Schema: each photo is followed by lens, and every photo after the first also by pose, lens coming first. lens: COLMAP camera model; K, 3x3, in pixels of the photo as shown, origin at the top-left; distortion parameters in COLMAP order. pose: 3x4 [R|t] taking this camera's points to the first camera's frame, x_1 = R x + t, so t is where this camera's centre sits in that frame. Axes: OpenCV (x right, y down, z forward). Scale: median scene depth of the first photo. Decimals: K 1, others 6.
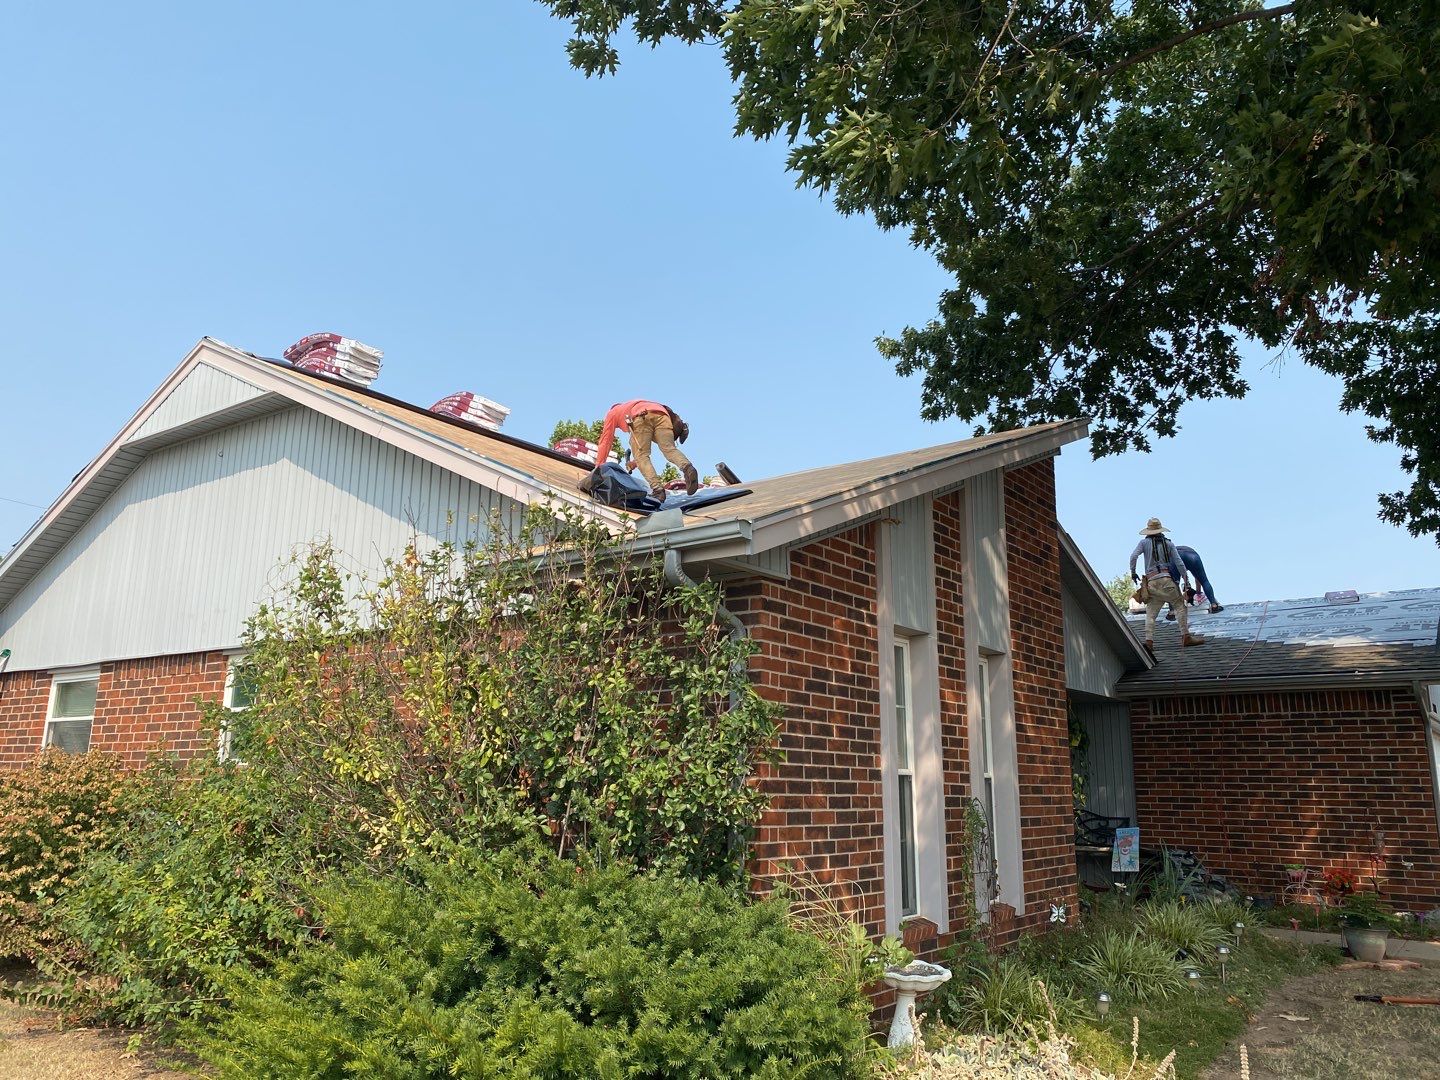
lens RADIAL K [[1096.0, 0, 720.3], [0, 1096.0, 528.2], [0, 0, 1]] dist [0.050131, -0.060906]
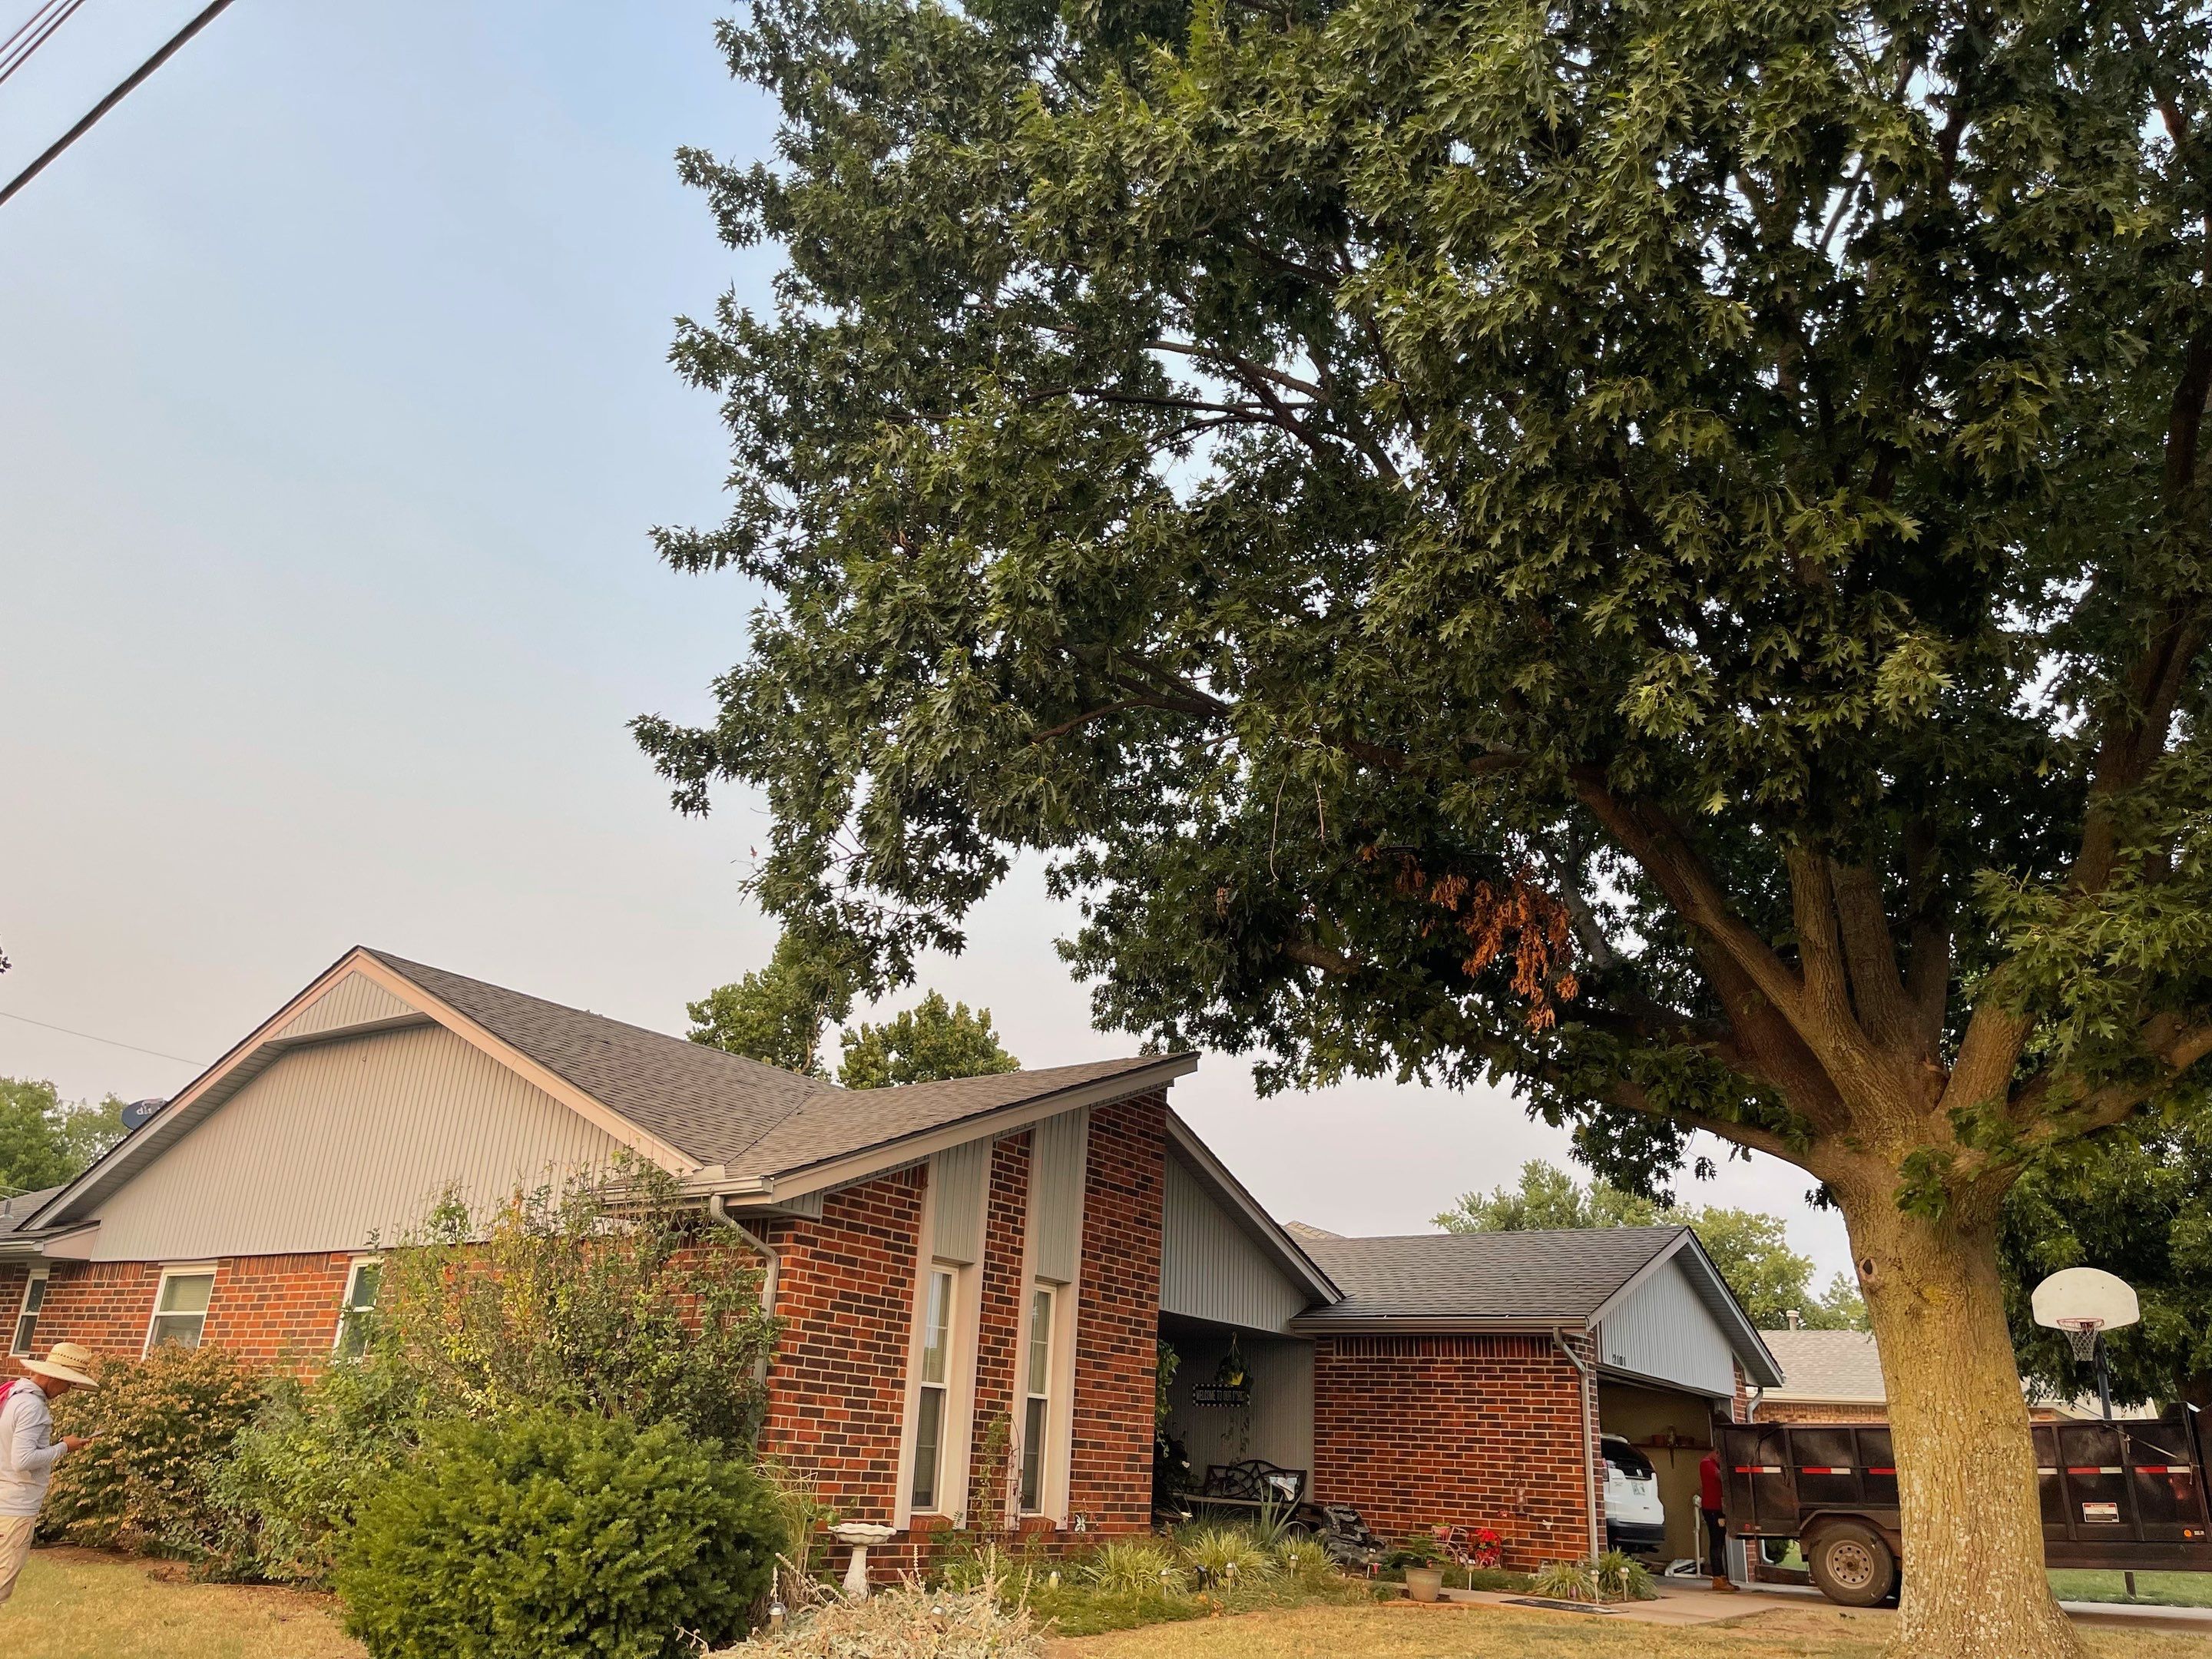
lens RADIAL K [[1683.6, 0, 1097.9], [0, 1683.6, 830.6], [0, 0, 1]] dist [0.050131, -0.060906]
pose [[0.998934, 0.044381, 0.012733, 0.227002], [-0.042289, 0.990150, -0.133468, -0.100928], [-0.018531, 0.132787, 0.990971, -0.674559]]
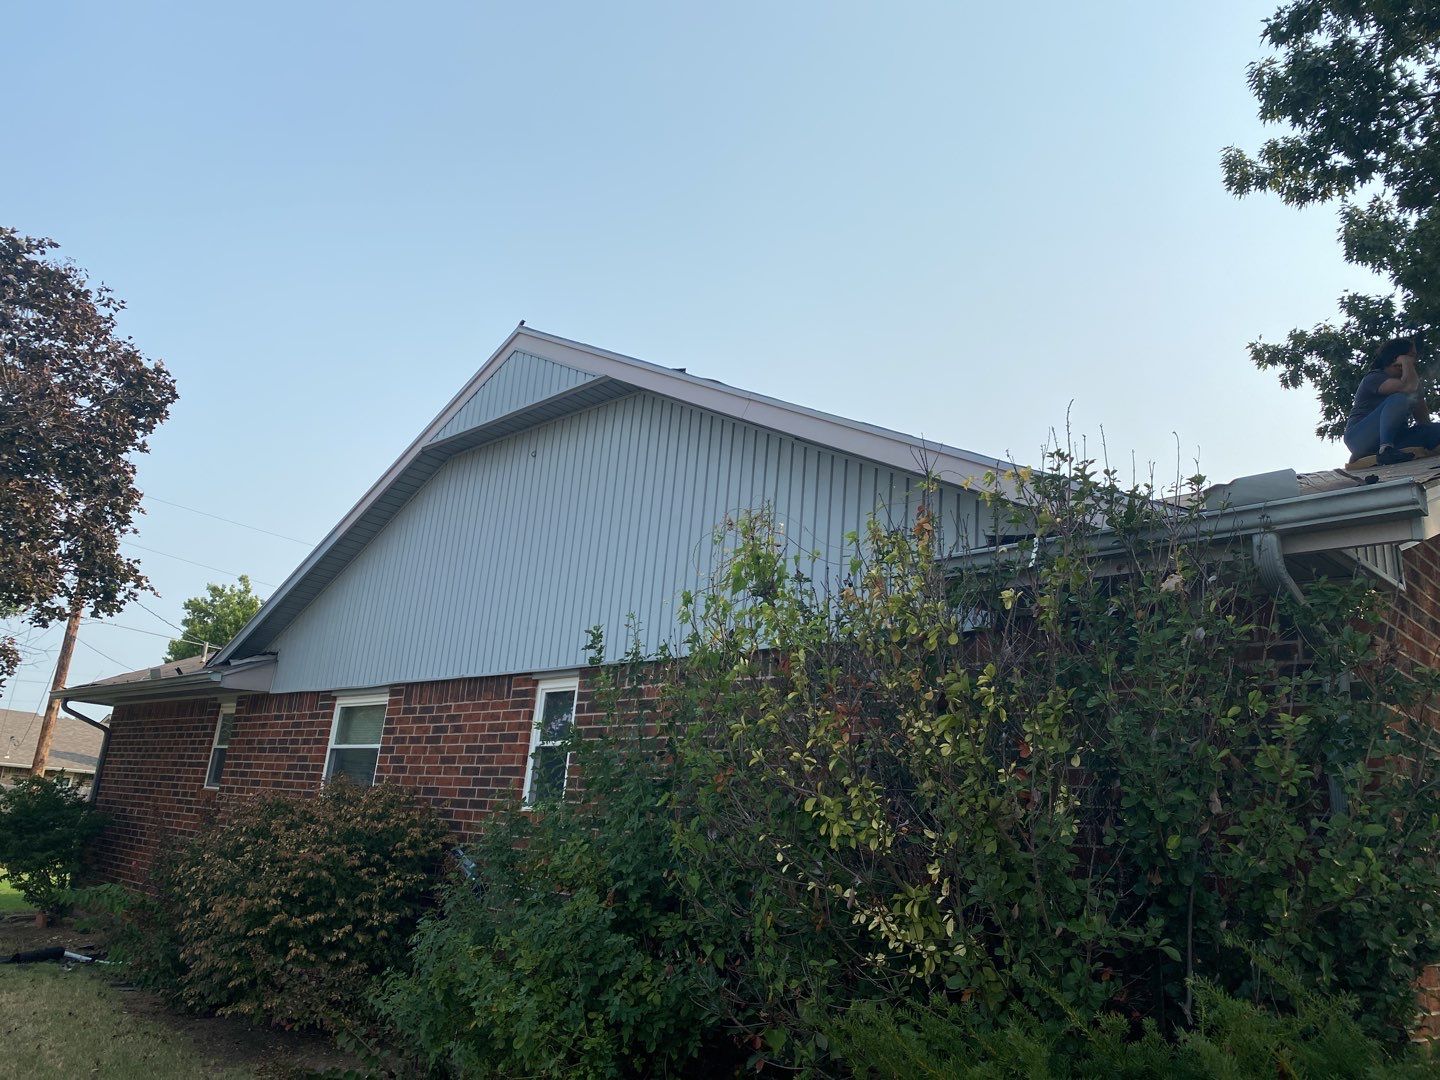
lens RADIAL K [[1096.0, 0, 731.5], [0, 1096.0, 535.2], [0, 0, 1]] dist [0.050131, -0.060906]
pose [[0.986004, 0.022836, -0.165152, -0.154603], [-0.031487, 0.998255, -0.049959, 0.039261], [0.163723, 0.054459, 0.985002, 0.166853]]
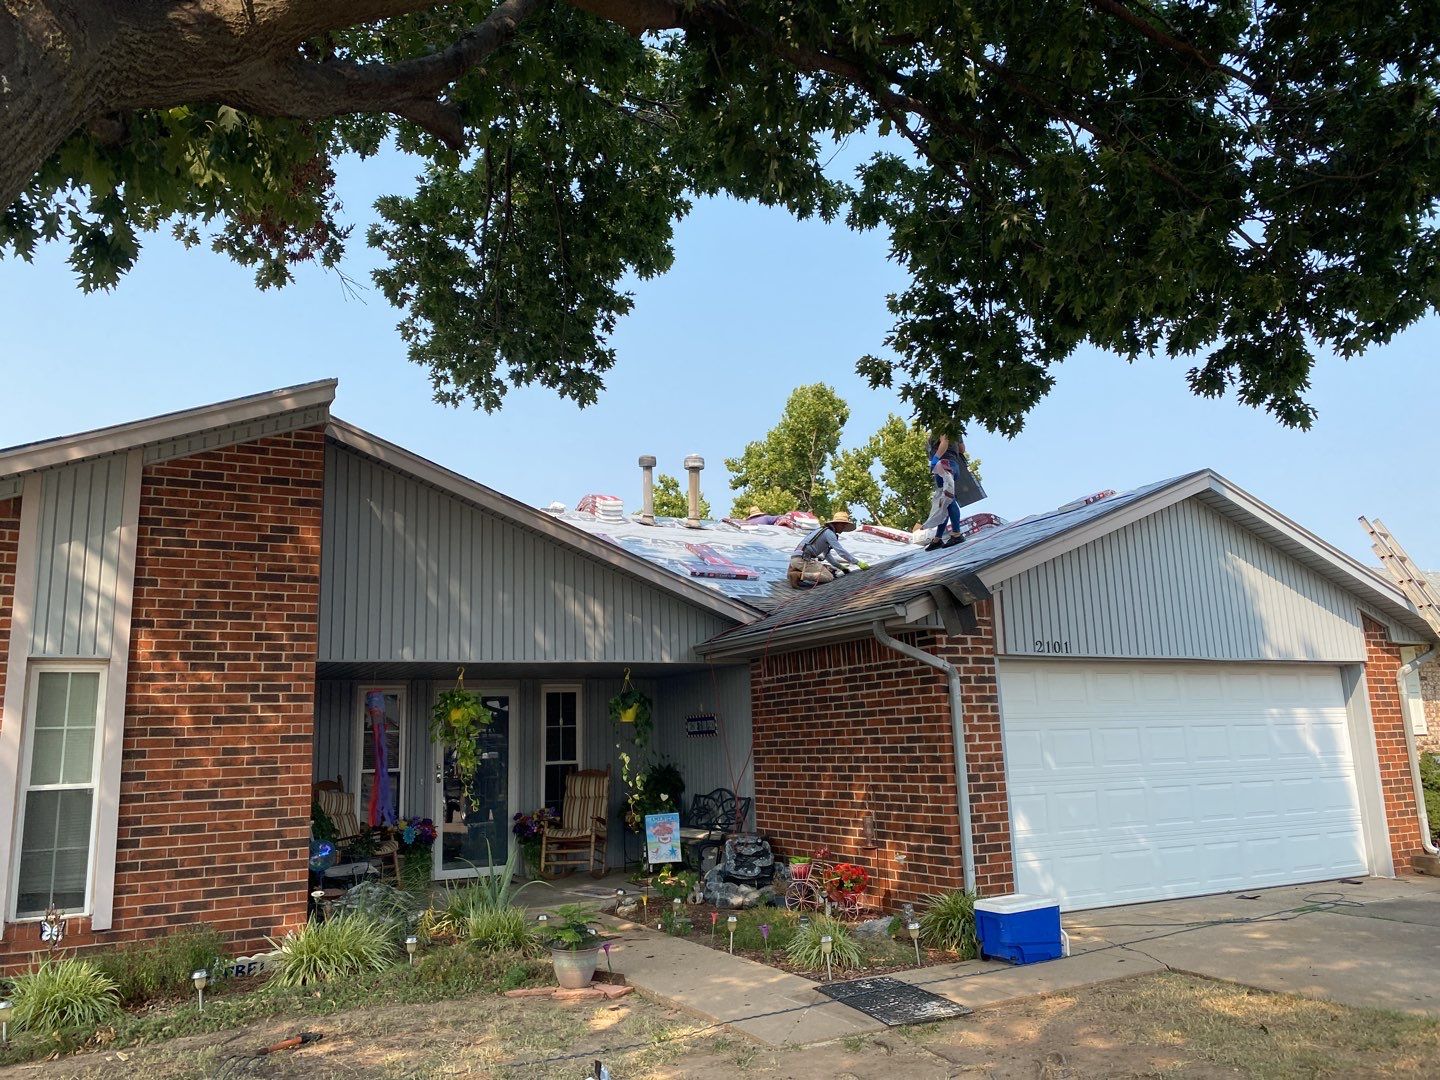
lens RADIAL K [[1096.0, 0, 717.3], [0, 1096.0, 538.0], [0, 0, 1]] dist [0.050131, -0.060906]
pose [[0.905740, -0.118042, -0.407064, 1.049668], [0.136242, 0.990548, 0.015903, 0.065920], [0.401339, -0.069863, 0.913261, 0.327453]]
